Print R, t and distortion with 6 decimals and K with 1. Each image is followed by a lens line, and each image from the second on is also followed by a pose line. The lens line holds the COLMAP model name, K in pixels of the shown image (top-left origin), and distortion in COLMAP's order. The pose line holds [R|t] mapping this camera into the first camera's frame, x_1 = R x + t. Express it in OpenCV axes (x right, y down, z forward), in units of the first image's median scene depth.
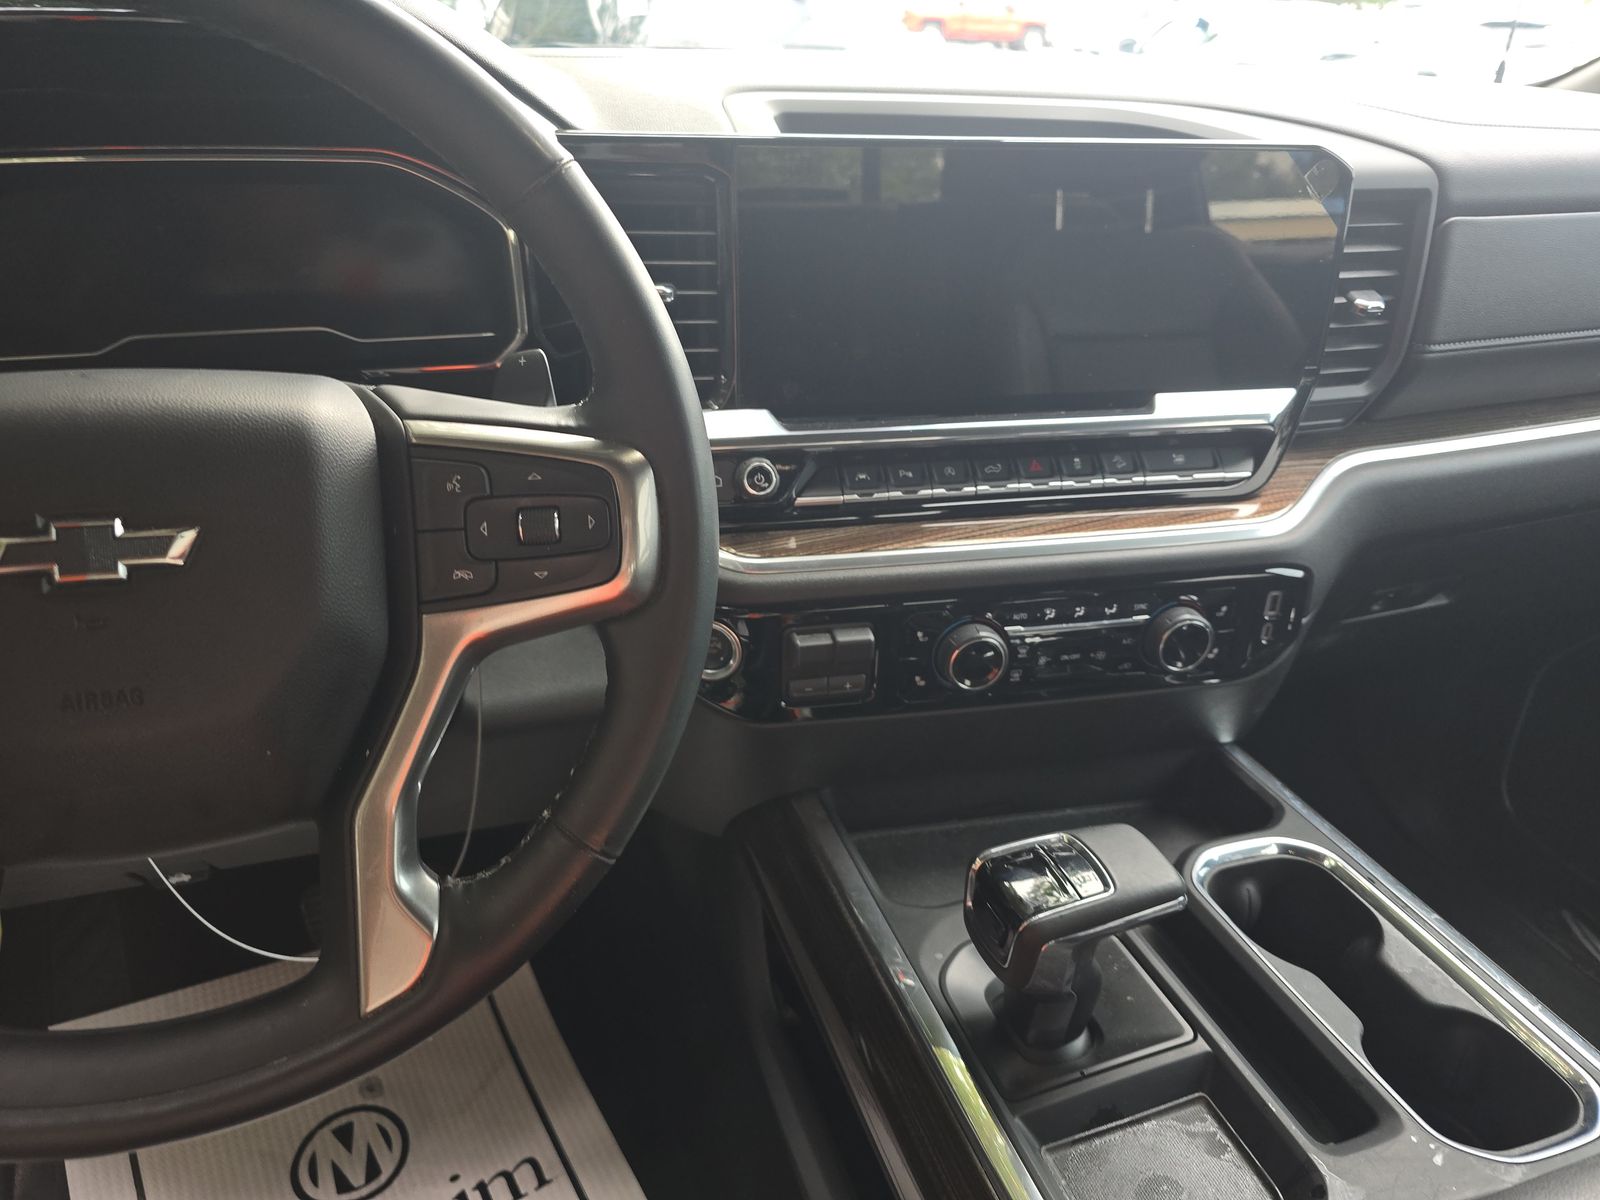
lens RADIAL K [[1081.2, 0, 790.5], [0, 1081.2, 599.7], [0, 0, 1]] dist [0.040772, -0.045095]
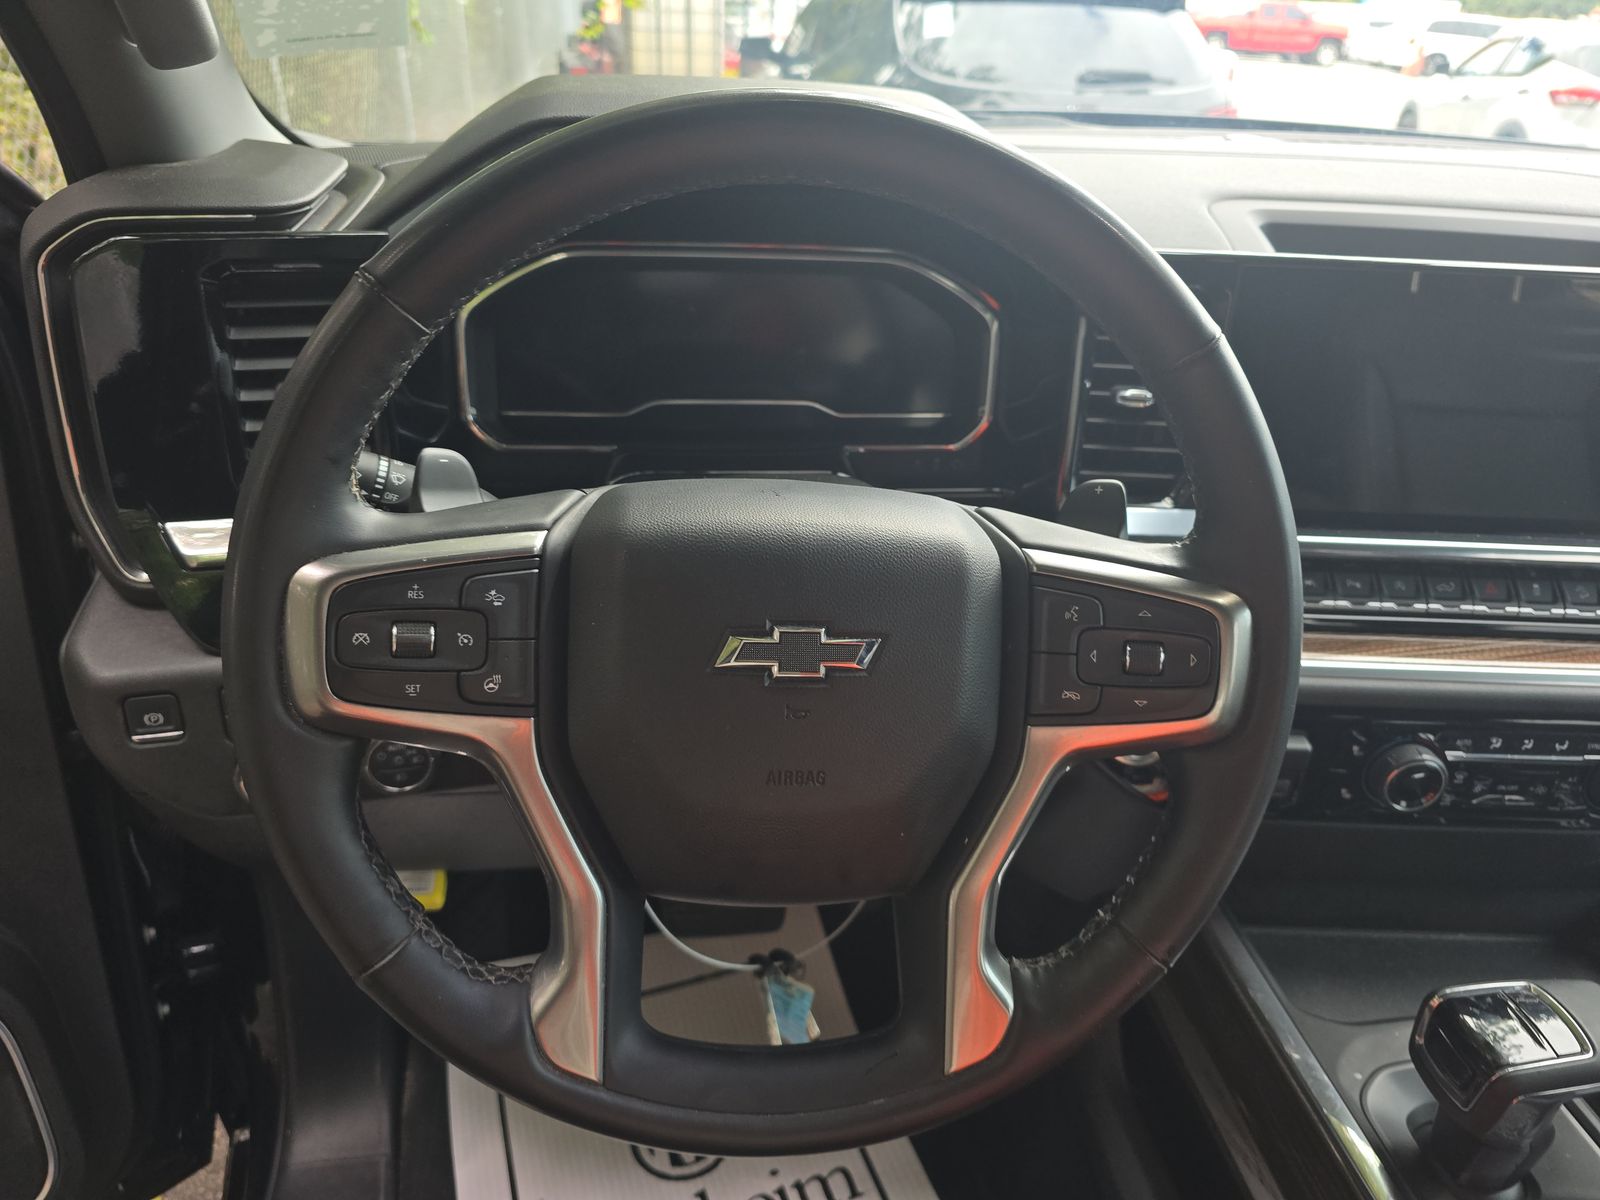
lens RADIAL K [[1081.2, 0, 797.6], [0, 1081.2, 593.9], [0, 0, 1]] dist [0.040772, -0.045095]
pose [[0.977307, 0.107872, -0.182306, -0.253753], [-0.109459, 0.993990, 0.001363, -0.064042], [0.181358, 0.018623, 0.983241, -0.097501]]
